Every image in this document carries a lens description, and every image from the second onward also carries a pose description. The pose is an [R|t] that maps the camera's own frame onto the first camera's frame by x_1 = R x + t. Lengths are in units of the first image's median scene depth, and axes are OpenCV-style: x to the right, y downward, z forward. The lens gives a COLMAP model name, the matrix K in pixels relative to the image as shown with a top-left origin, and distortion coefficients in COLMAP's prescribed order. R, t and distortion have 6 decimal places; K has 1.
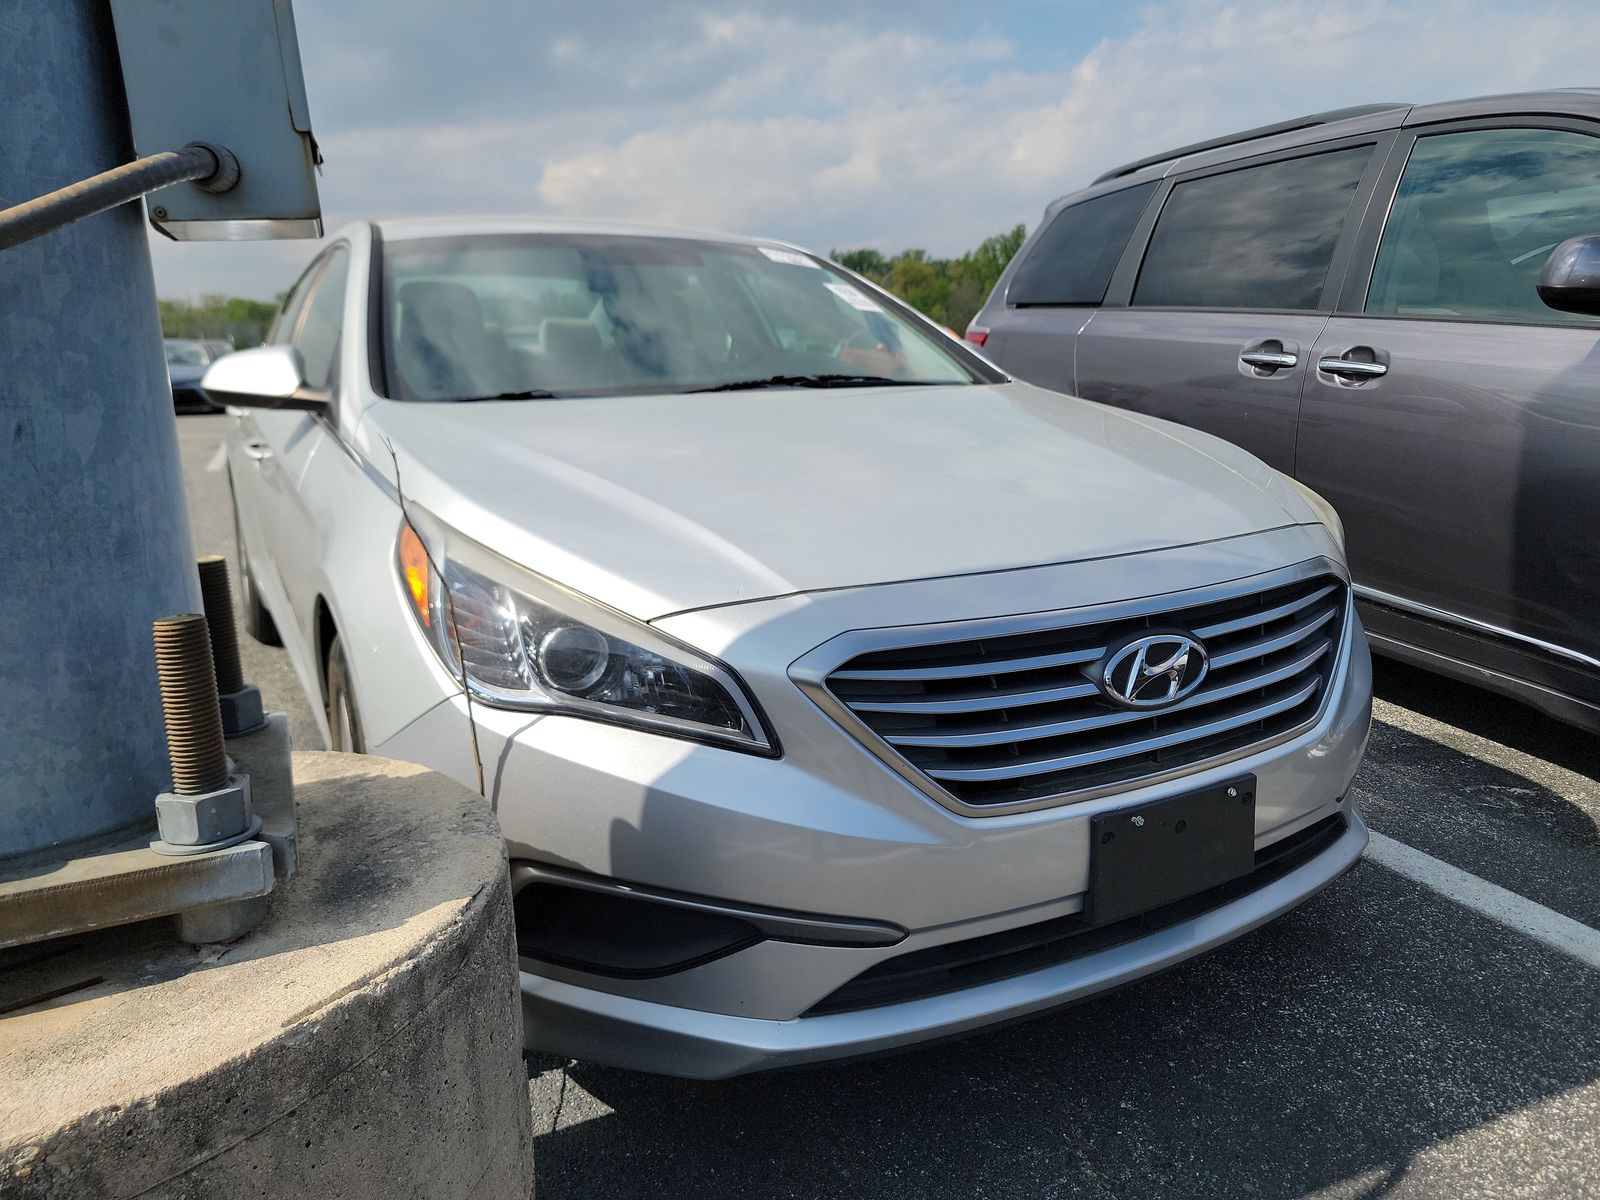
lens RADIAL K [[1134.9, 0, 806.2], [0, 1134.9, 586.3], [0, 0, 1]] dist [0.034478, -0.025591]
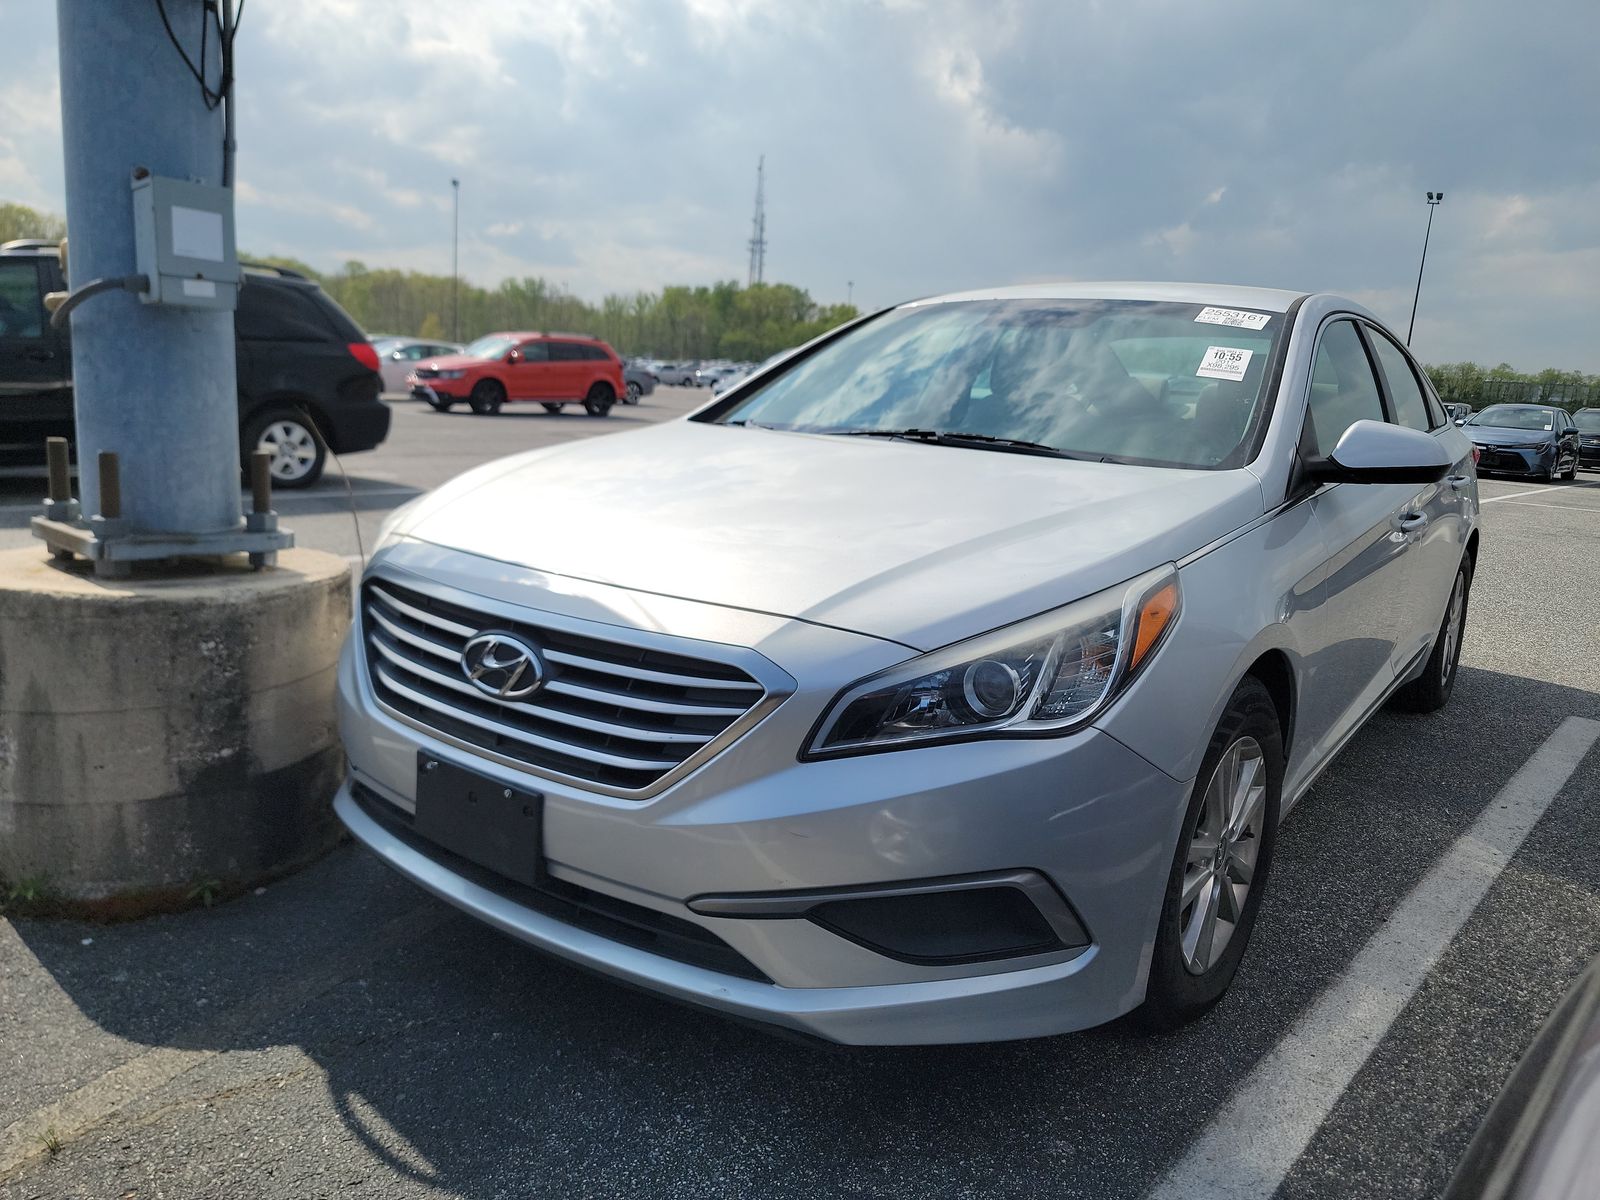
lens RADIAL K [[1134.9, 0, 826.0], [0, 1134.9, 605.4], [0, 0, 1]] dist [0.034478, -0.025591]
pose [[0.406356, 0.220868, -0.886618, 1.407742], [-0.252937, 0.959616, 0.123126, -0.206611], [0.878008, 0.174225, 0.445812, 0.723002]]
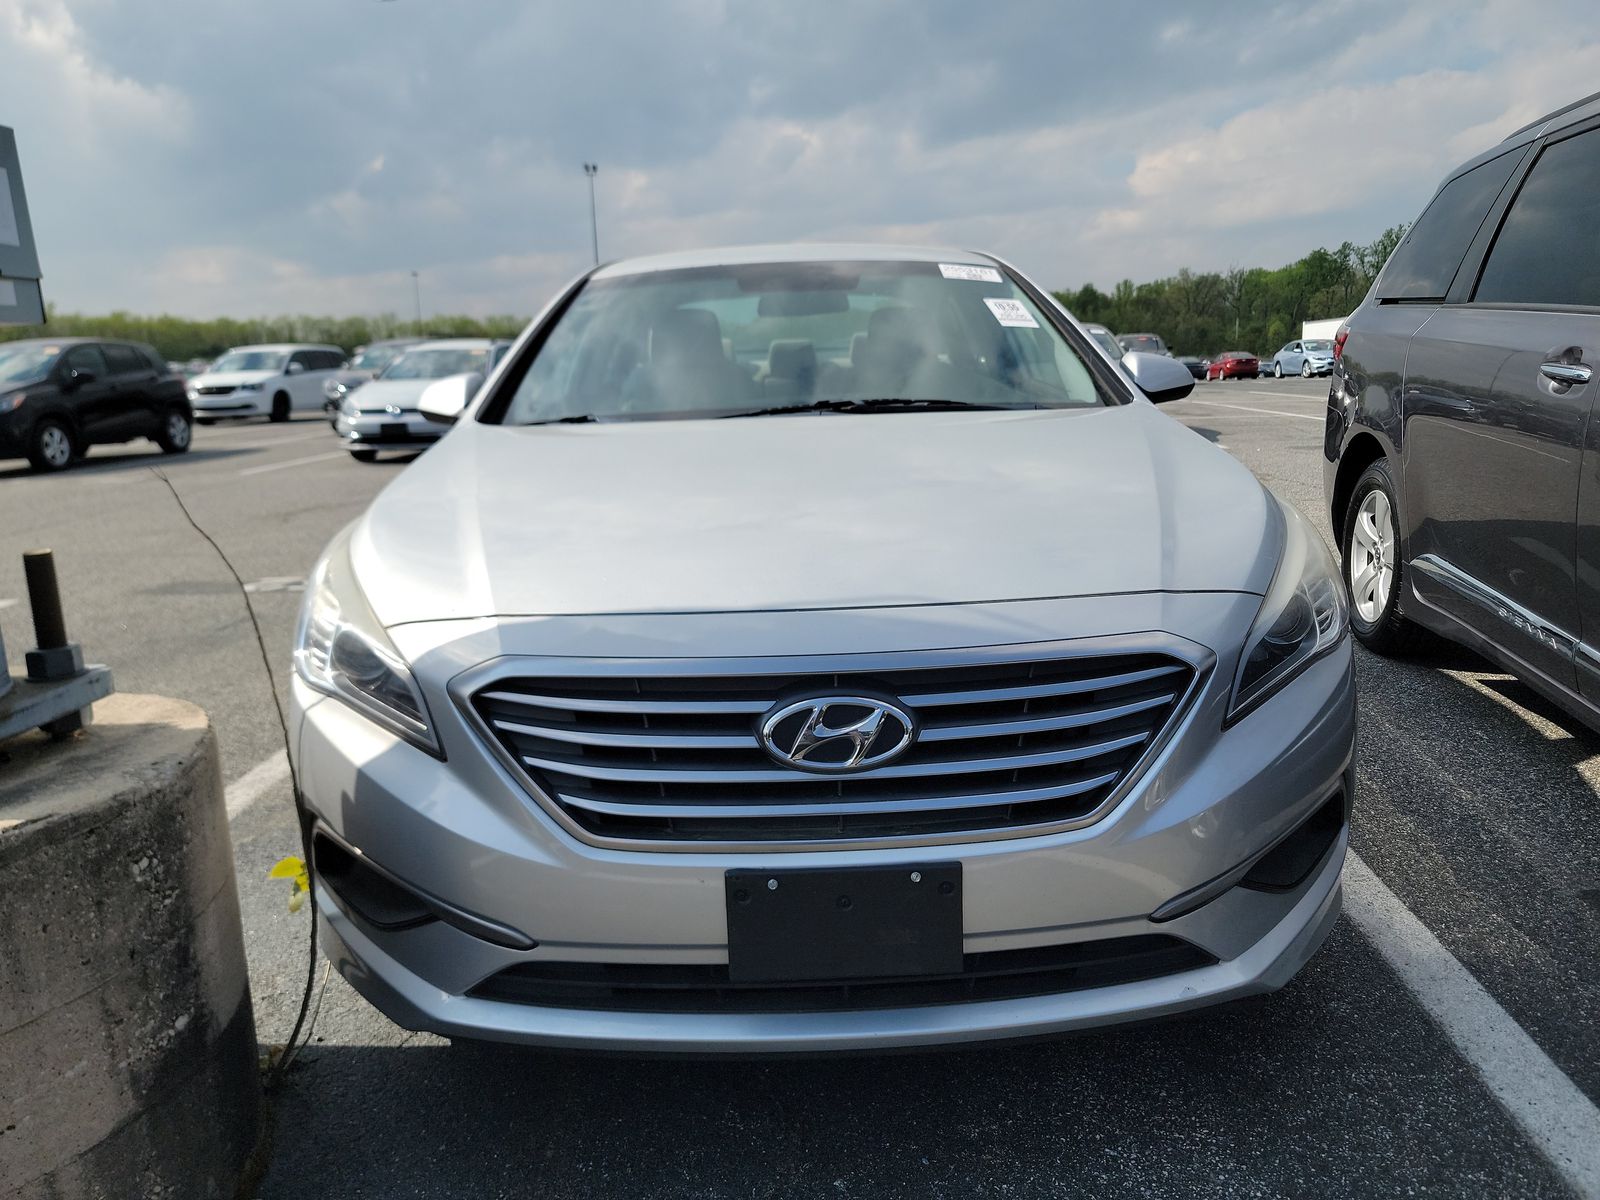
lens RADIAL K [[1134.9, 0, 805.0], [0, 1134.9, 609.3], [0, 0, 1]] dist [0.034478, -0.025591]
pose [[0.878894, 0.090749, -0.468305, 0.681759], [-0.080537, 0.995873, 0.041834, -0.062230], [0.470168, 0.000949, 0.882576, 0.150894]]
